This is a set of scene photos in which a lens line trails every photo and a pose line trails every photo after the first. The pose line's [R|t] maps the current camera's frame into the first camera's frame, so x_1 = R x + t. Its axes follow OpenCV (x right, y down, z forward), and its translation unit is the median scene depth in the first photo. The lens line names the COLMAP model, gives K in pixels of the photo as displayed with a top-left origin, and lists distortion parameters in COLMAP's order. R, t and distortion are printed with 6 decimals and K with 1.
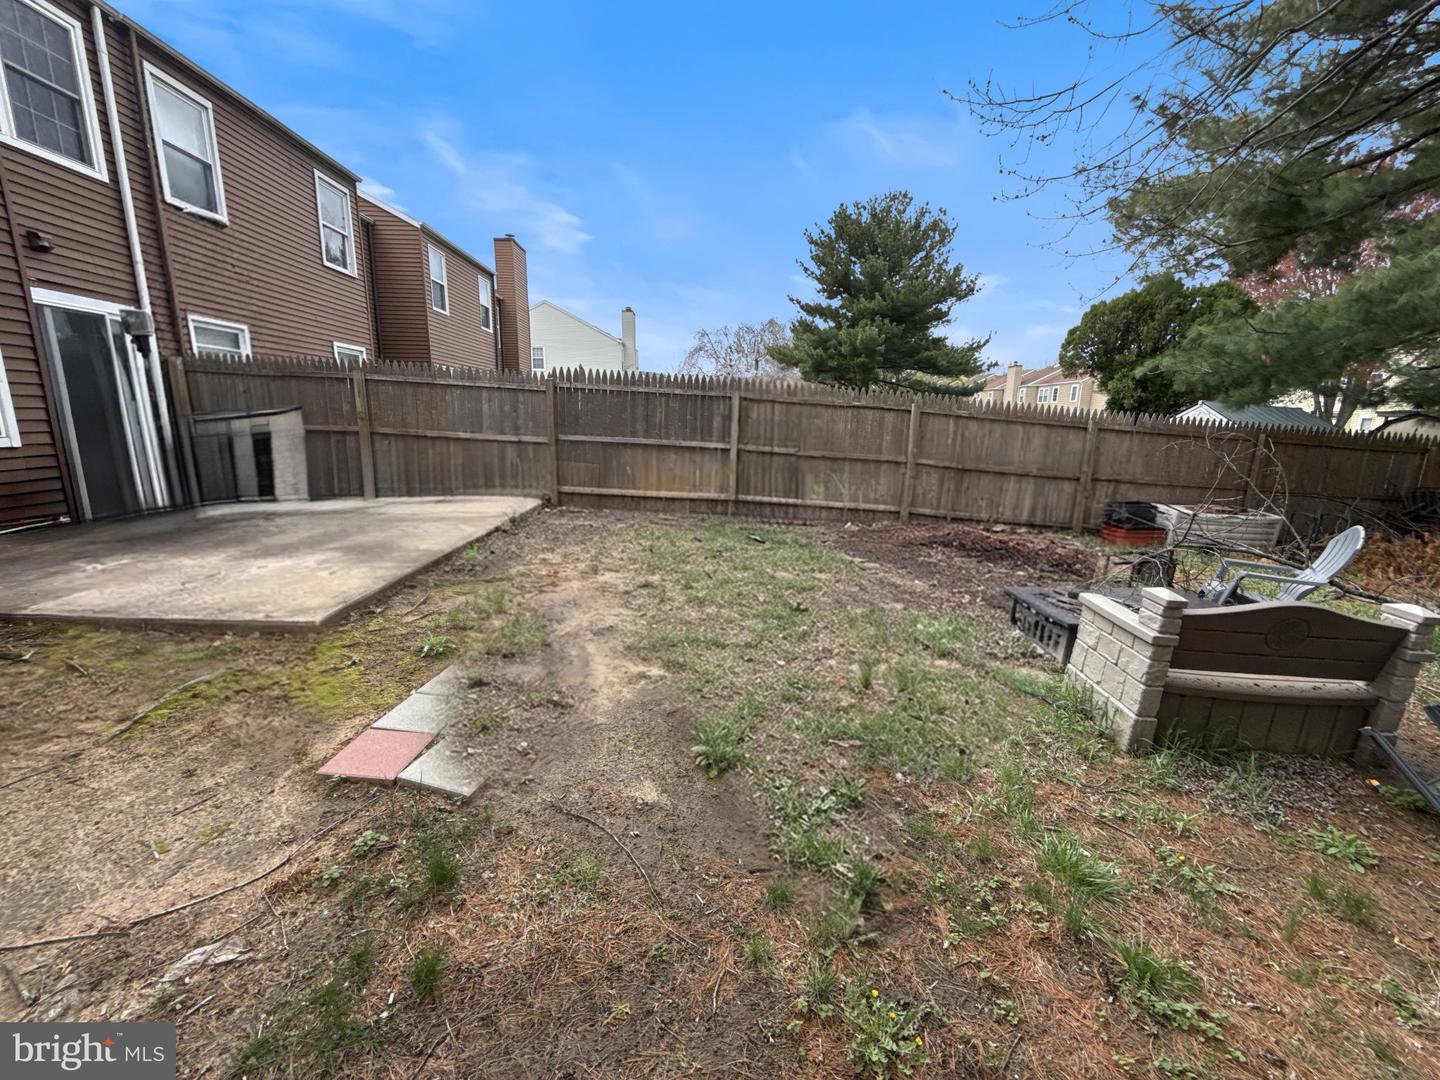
lens RADIAL K [[578.5, 0, 722.9], [0, 578.5, 533.3], [0, 0, 1]] dist [0.000850, 0.000134]
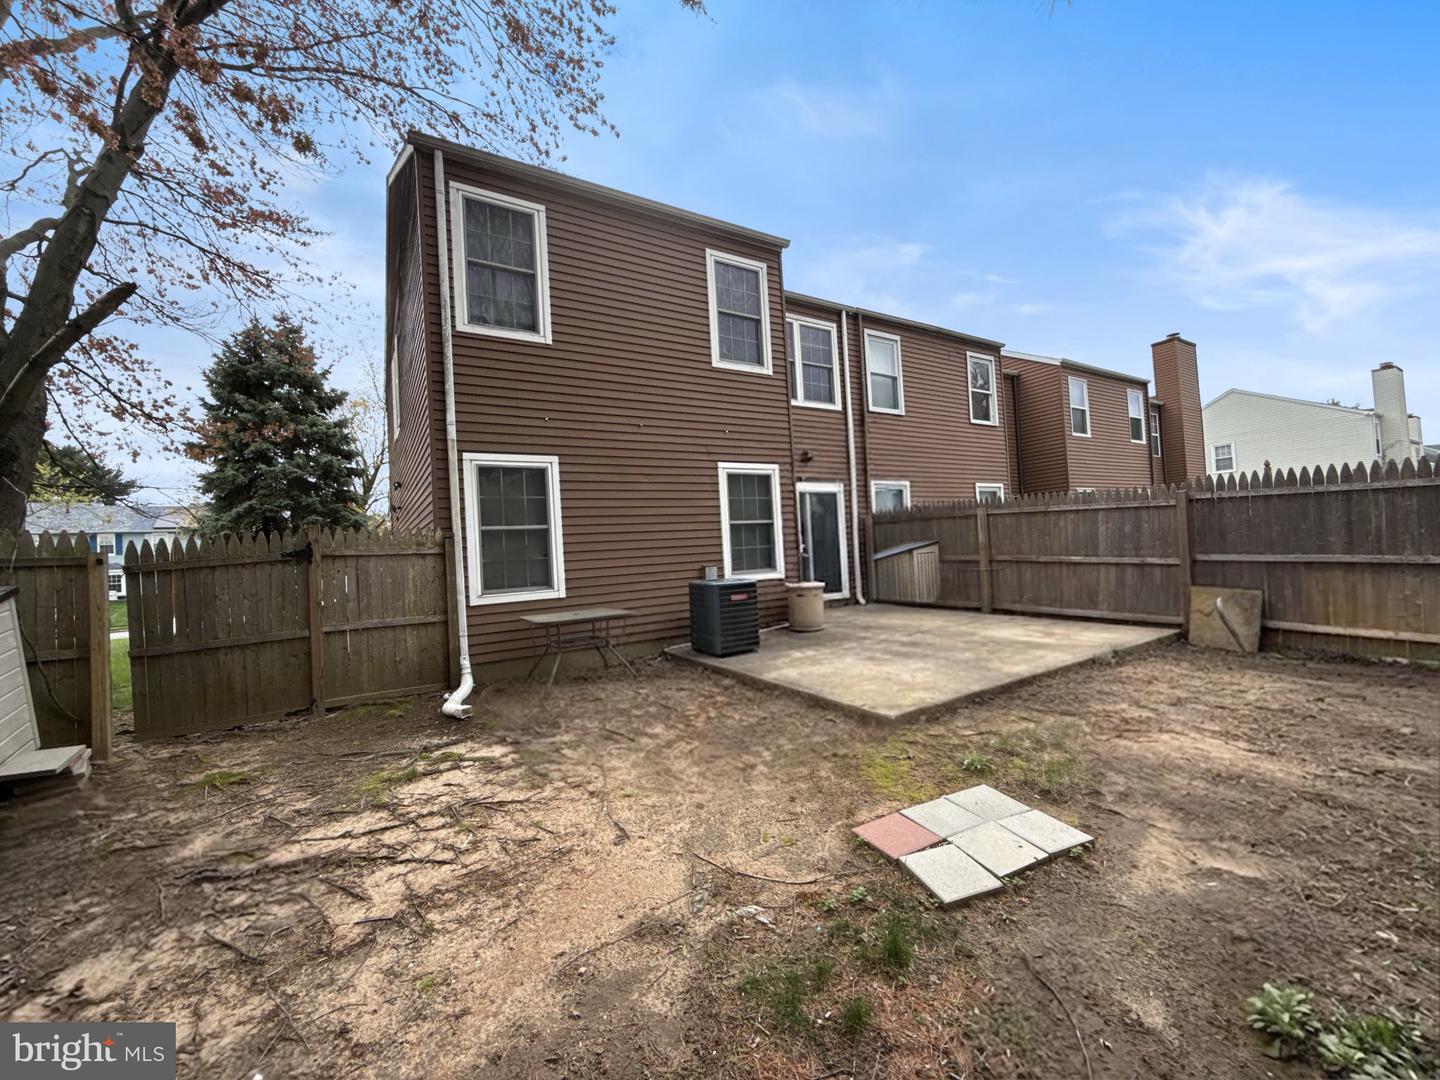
lens RADIAL K [[576.7, 0, 720.0], [0, 576.7, 540.0], [0, 0, 1]] dist [0.000412, 0.000483]
pose [[0.503960, -0.064250, -0.861334, 0.159860], [-0.103936, 0.985472, -0.134322, -0.014319], [0.857450, 0.157216, 0.489961, -0.001941]]
